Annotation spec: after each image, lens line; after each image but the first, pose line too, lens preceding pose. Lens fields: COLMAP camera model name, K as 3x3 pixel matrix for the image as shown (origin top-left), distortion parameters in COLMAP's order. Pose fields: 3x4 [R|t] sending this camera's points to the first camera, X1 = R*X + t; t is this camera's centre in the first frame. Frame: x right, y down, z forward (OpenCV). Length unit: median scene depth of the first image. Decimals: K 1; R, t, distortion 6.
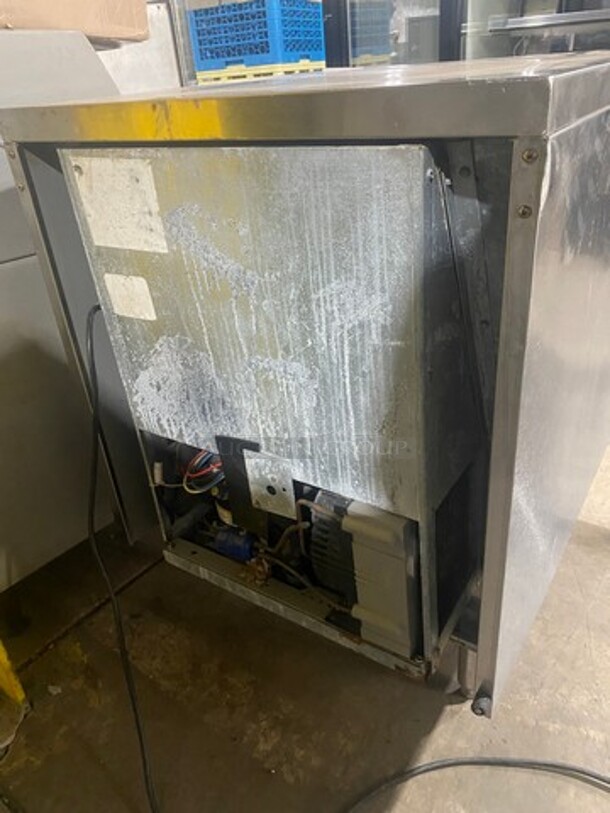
lens RADIAL K [[612.8, 0, 308.1], [0, 612.8, 405.3], [0, 0, 1]] dist [0.022953, -0.011499]
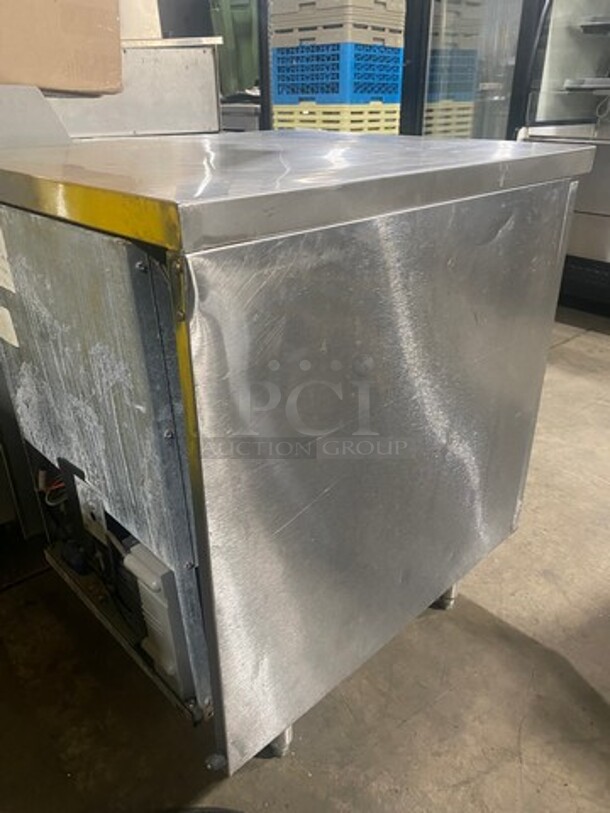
lens RADIAL K [[612.8, 0, 300.6], [0, 612.8, 403.4], [0, 0, 1]] dist [0.022953, -0.011499]
pose [[0.971732, 0.163473, -0.170332, 0.137114], [-0.168562, 0.985565, -0.015759, -0.031389], [0.165297, 0.044025, 0.985261, -0.006808]]
